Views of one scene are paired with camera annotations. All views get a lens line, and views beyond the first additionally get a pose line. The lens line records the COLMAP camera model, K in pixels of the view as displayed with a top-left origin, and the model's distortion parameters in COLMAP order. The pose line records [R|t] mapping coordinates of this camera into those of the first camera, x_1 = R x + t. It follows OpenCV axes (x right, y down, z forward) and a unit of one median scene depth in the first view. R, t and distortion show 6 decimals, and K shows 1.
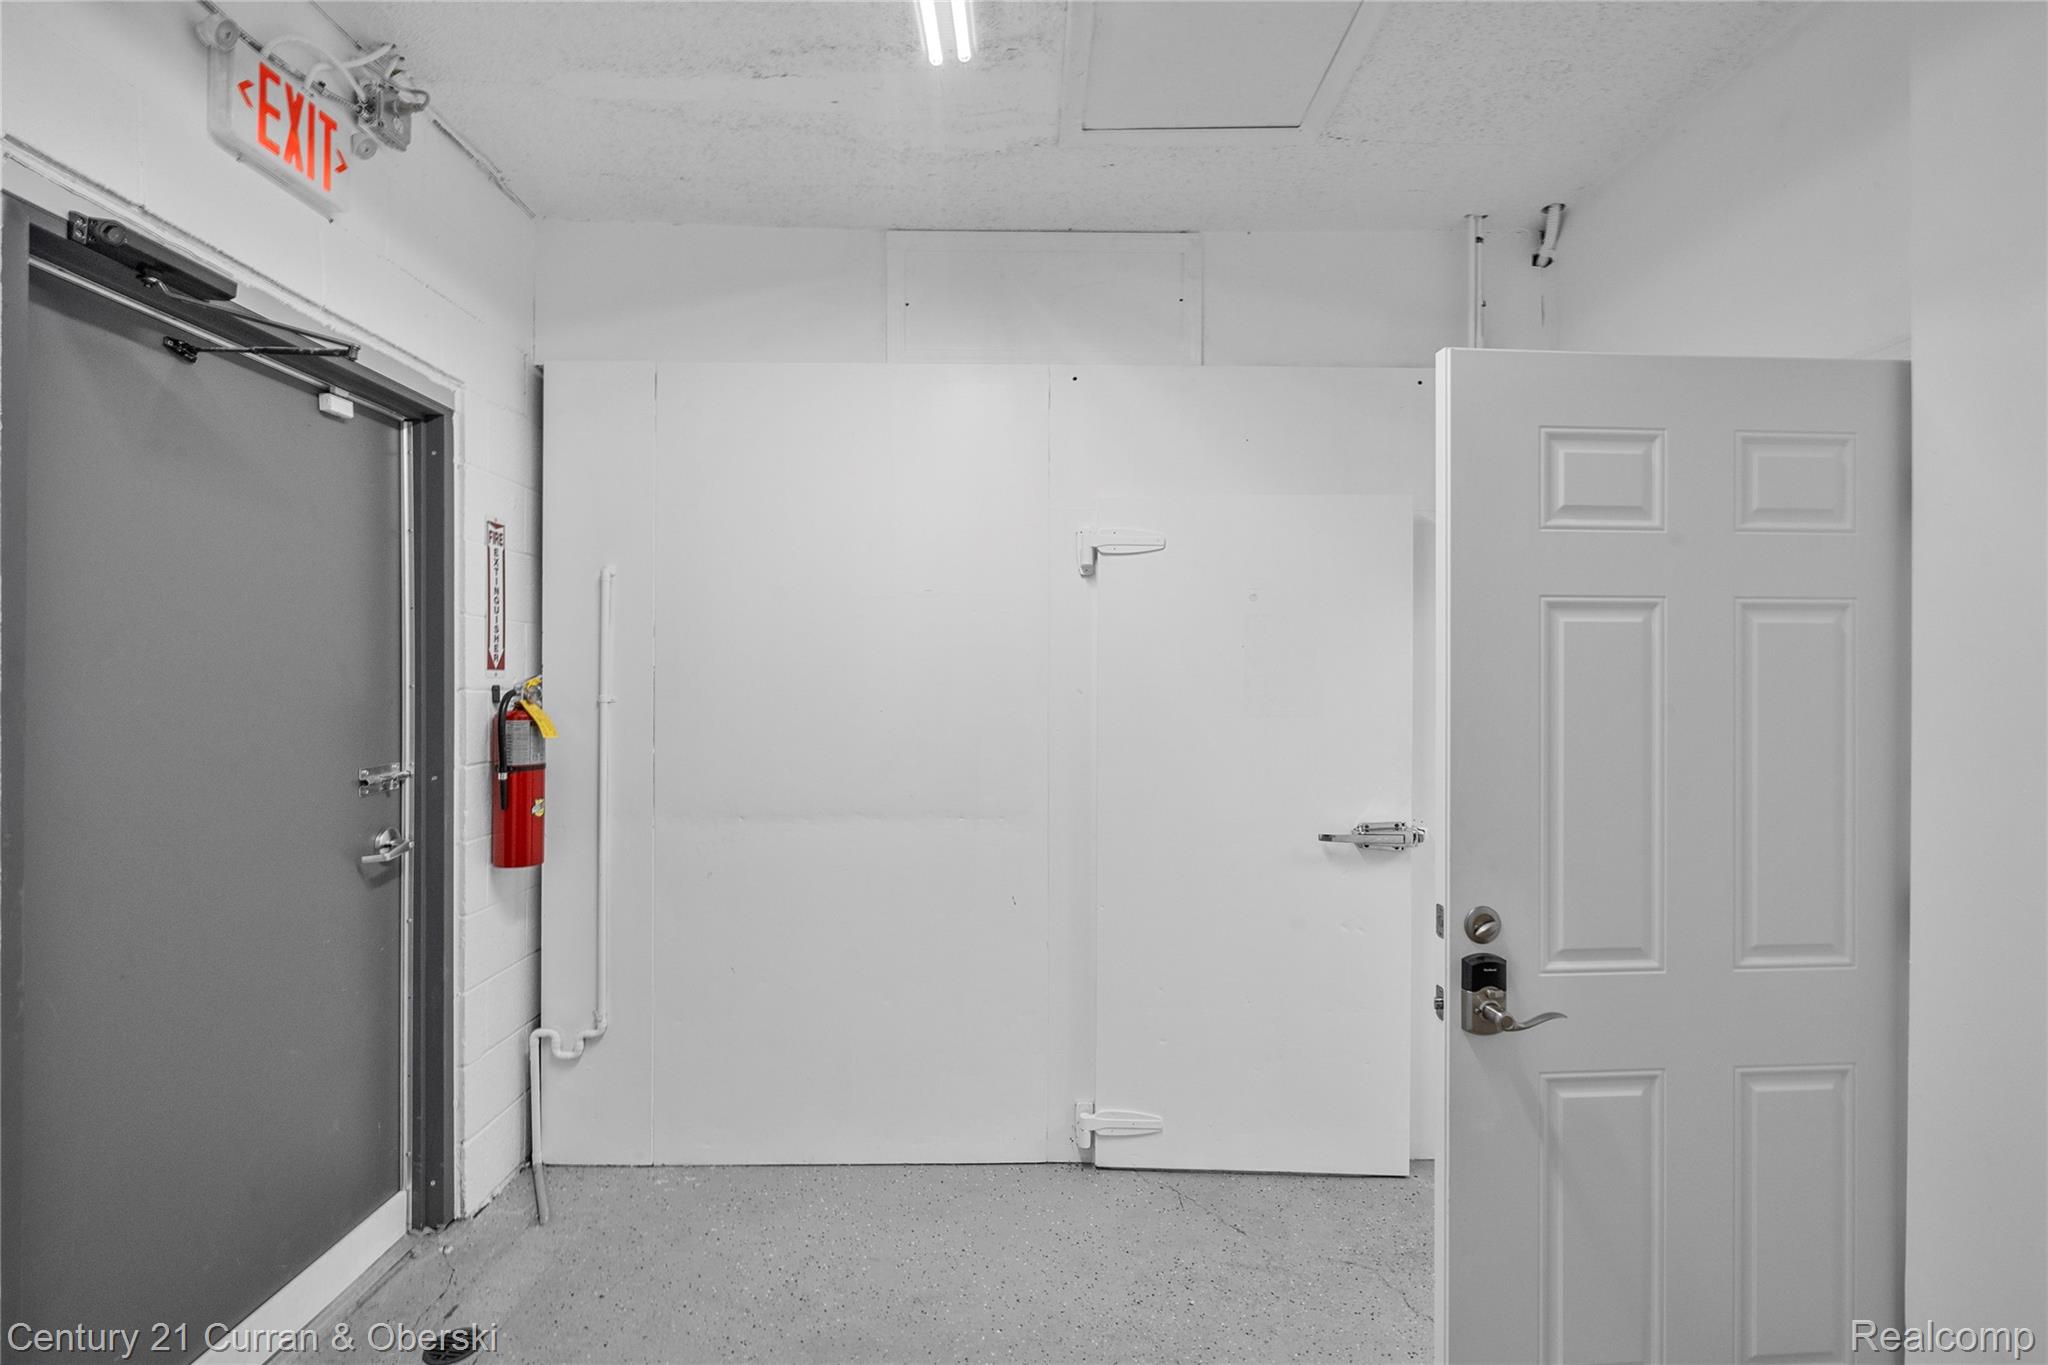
lens RADIAL K [[937.7, 0, 1024.0], [0, 937.7, 682.5], [0, 0, 1]] dist [-0.001047, -0.000198]
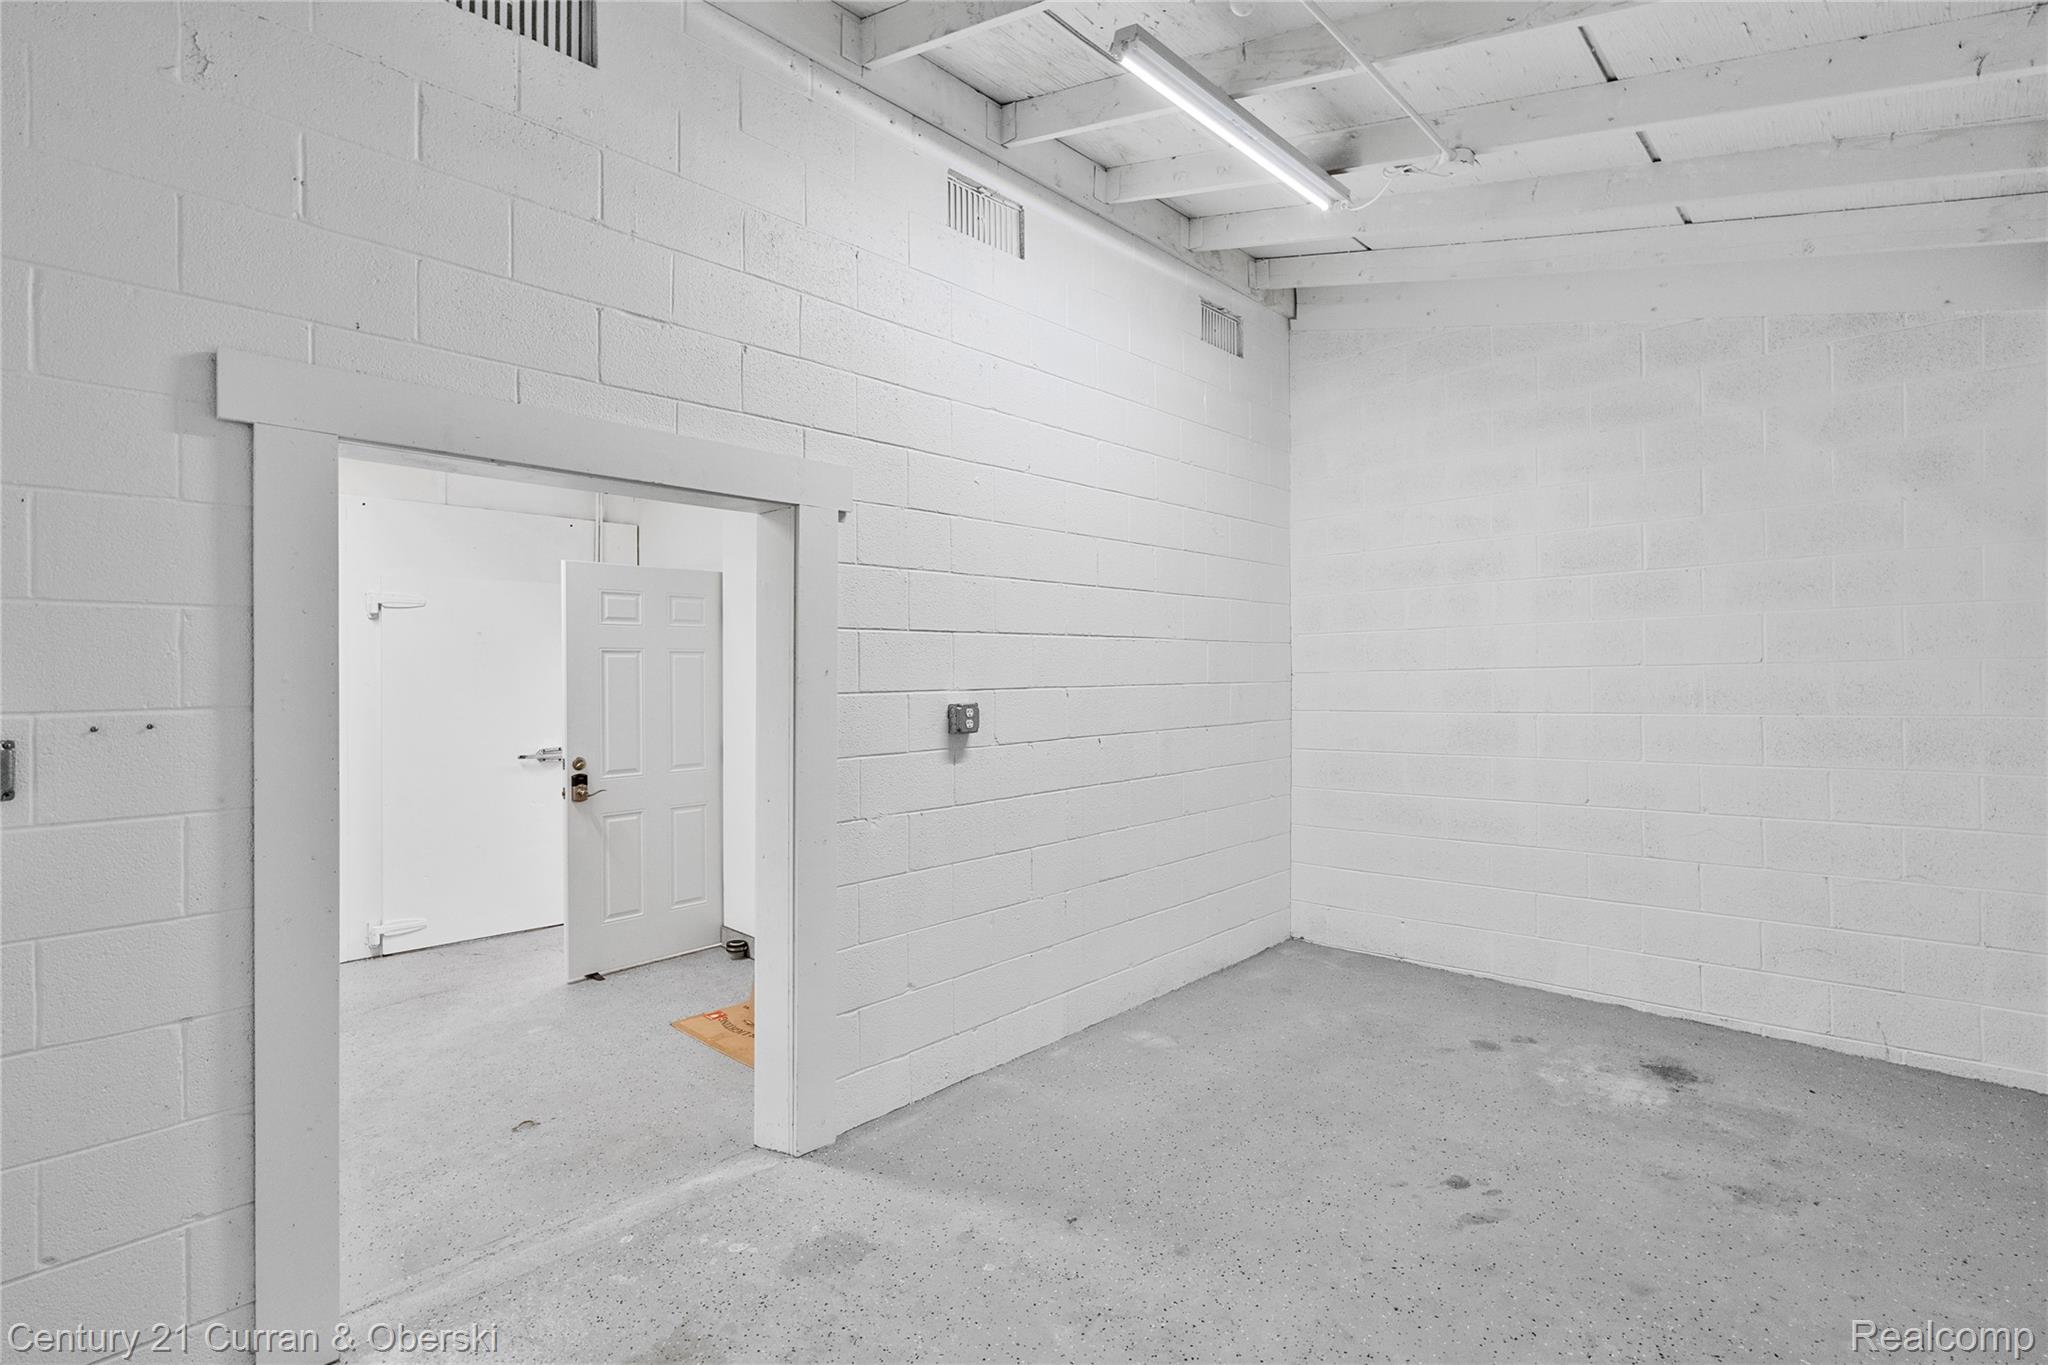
lens RADIAL K [[937.7, 0, 1024.0], [0, 937.7, 682.5], [0, 0, 1]] dist [-0.001047, -0.000198]
pose [[0.701210, -0.010406, 0.712878, -0.575048], [0.005890, 0.999944, 0.008804, -0.005046], [-0.712930, -0.001974, 0.701232, -1.908647]]
